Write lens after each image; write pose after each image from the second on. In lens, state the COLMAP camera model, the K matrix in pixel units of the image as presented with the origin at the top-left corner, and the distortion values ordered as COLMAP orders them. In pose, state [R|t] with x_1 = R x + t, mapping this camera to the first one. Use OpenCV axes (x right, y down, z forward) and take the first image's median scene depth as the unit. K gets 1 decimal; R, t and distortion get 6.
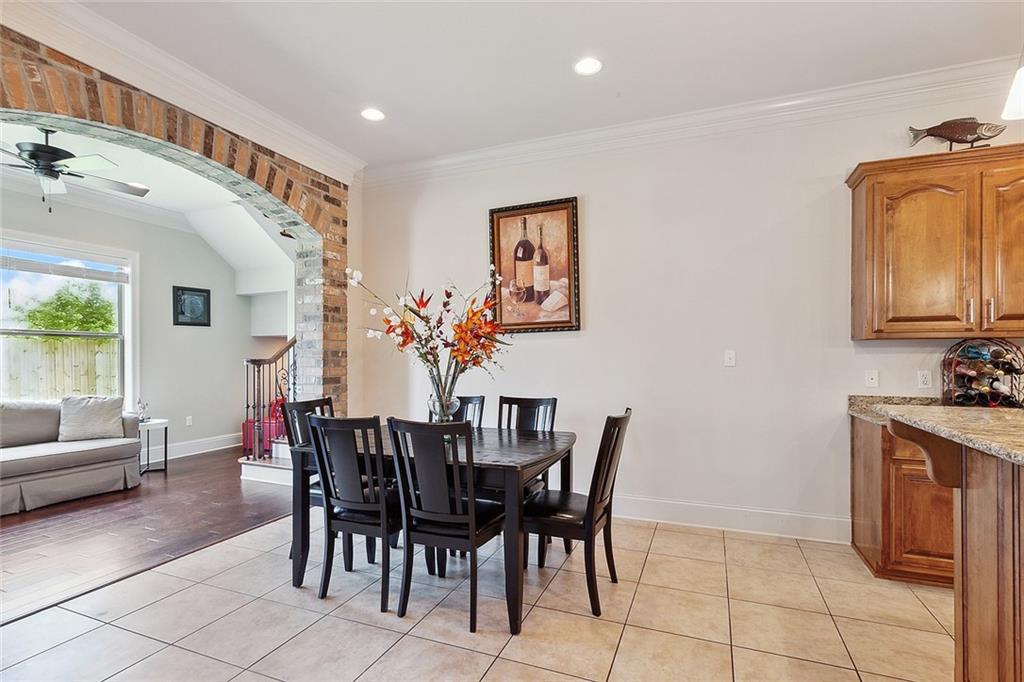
lens RADIAL K [[500.8, 0, 505.3], [0, 500.8, 355.9], [0, 0, 1]] dist [-0.001500, -0.000084]
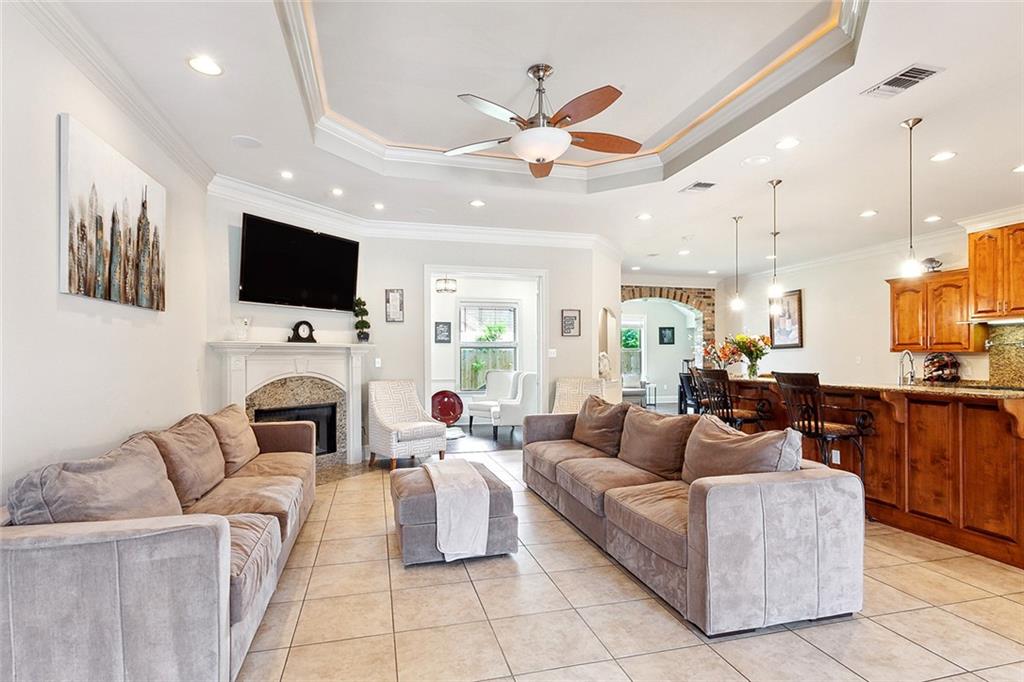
lens RADIAL K [[500.8, 0, 509.6], [0, 500.8, 352.8], [0, 0, 1]] dist [-0.001500, -0.000084]
pose [[0.605081, -0.004242, -0.796153, 1.119830], [0.000983, 0.999989, -0.004580, -0.016872], [0.796164, 0.001989, 0.605078, -1.400419]]
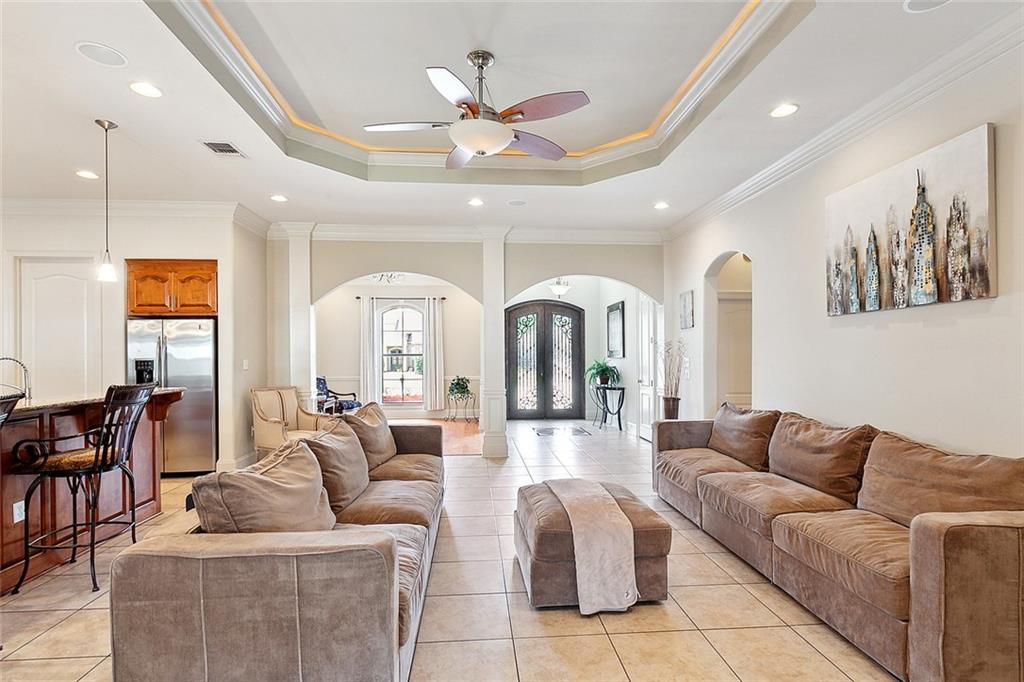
lens RADIAL K [[500.8, 0, 507.0], [0, 500.8, 355.5], [0, 0, 1]] dist [-0.001500, -0.000084]
pose [[-0.447071, 0.000763, 0.894498, -0.244136], [0.003466, 0.999994, 0.000880, -0.024250], [-0.894492, 0.003493, -0.447071, -0.528830]]
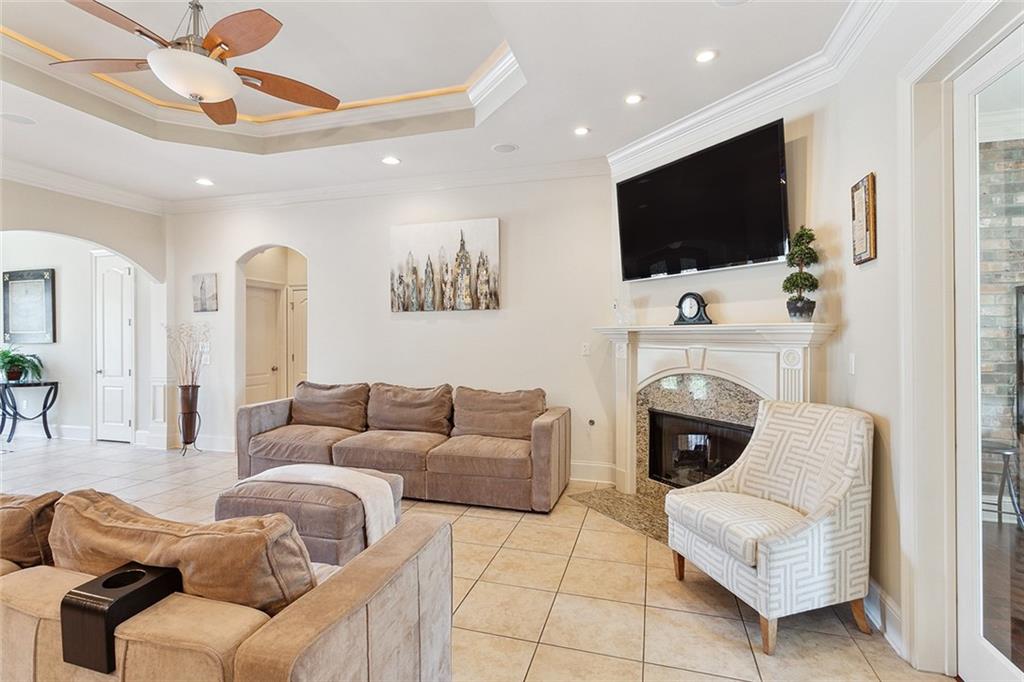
lens RADIAL K [[500.8, 0, 500.0], [0, 500.8, 336.5], [0, 0, 1]] dist [-0.001500, -0.000084]
pose [[-0.995833, 0.003881, -0.091111, 0.151995], [0.003520, 0.999985, 0.004131, -0.034528], [0.091126, 0.003793, -0.995832, -0.163836]]
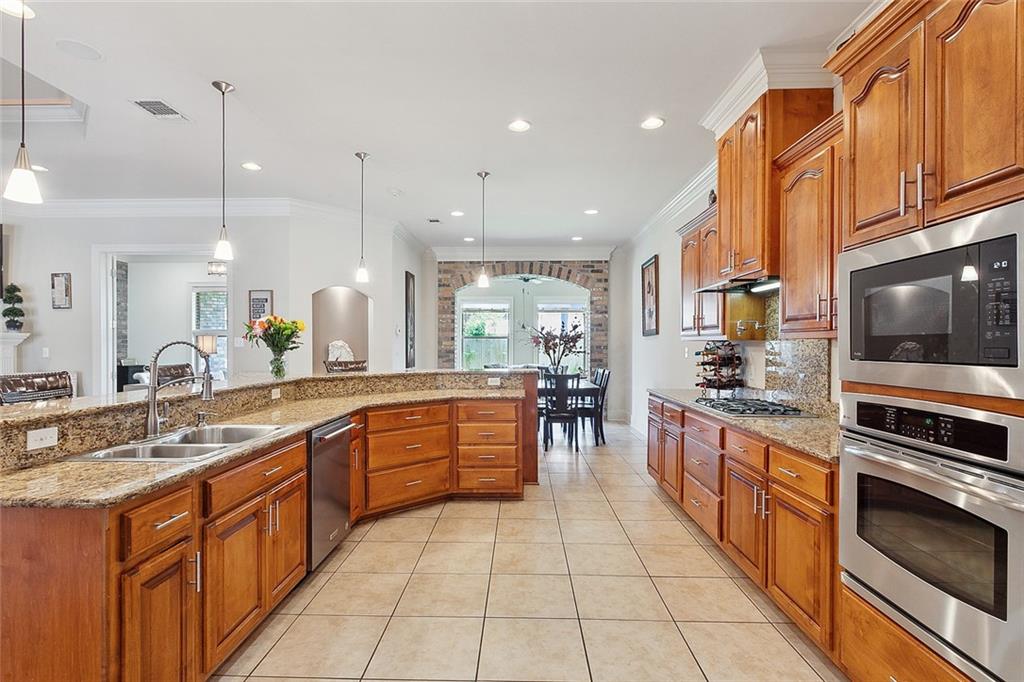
lens RADIAL K [[500.8, 0, 508.8], [0, 500.8, 339.9], [0, 0, 1]] dist [-0.001500, -0.000084]
pose [[0.352818, -0.008402, -0.935654, 1.458872], [-0.000034, 0.999960, -0.008992, -0.018204], [0.935692, 0.003204, 0.352804, -0.036723]]
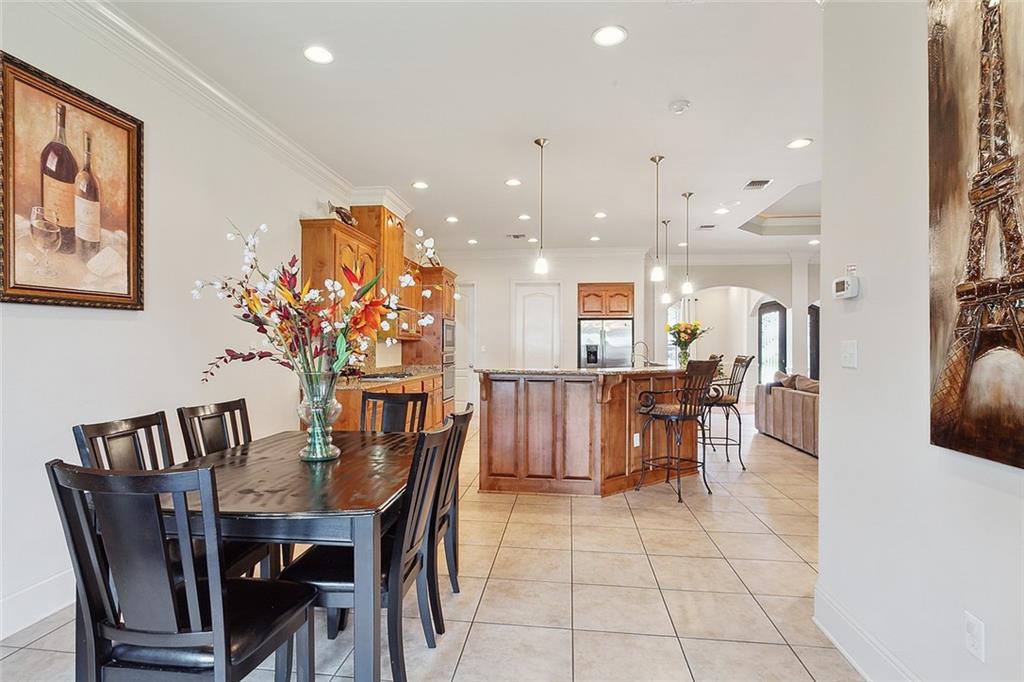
lens RADIAL K [[500.8, 0, 513.7], [0, 500.8, 345.6], [0, 0, 1]] dist [-0.001500, -0.000084]
pose [[-0.273417, 0.001485, 0.961894, -0.660234], [-0.007005, 0.999969, -0.003535, -0.001782], [-0.961870, -0.007704, -0.273398, 0.659971]]
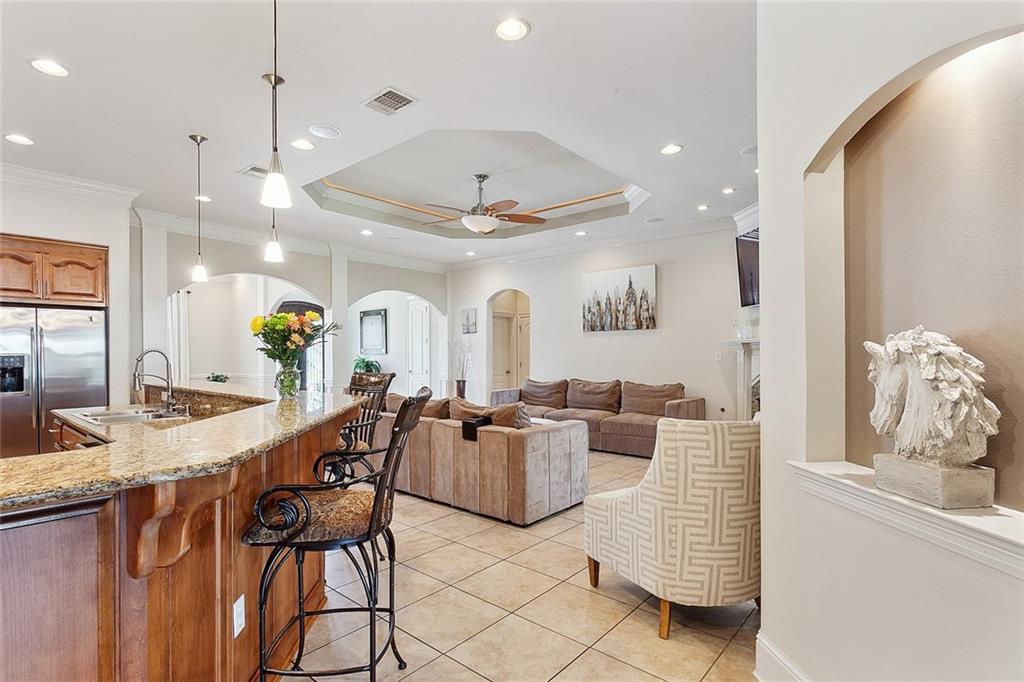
lens RADIAL K [[500.8, 0, 505.3], [0, 500.8, 349.3], [0, 0, 1]] dist [-0.001500, -0.000084]
pose [[-0.946678, 0.006605, 0.322114, -0.017842], [0.004721, 0.999967, -0.006630, -0.015983], [-0.322147, -0.004756, -0.946678, 0.418947]]
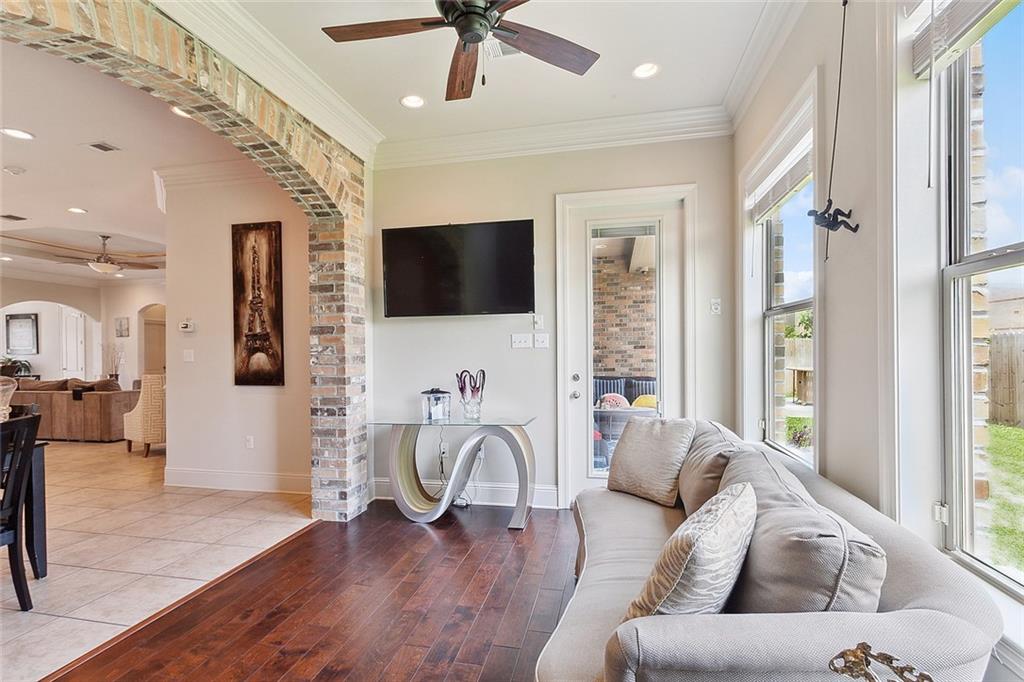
lens RADIAL K [[500.8, 0, 492.5], [0, 500.8, 347.8], [0, 0, 1]] dist [-0.001500, -0.000084]
pose [[-0.988886, 0.007195, -0.148498, -0.780882], [0.008659, 0.999920, -0.009216, 0.000947], [0.148420, -0.010399, -0.988870, 1.418053]]
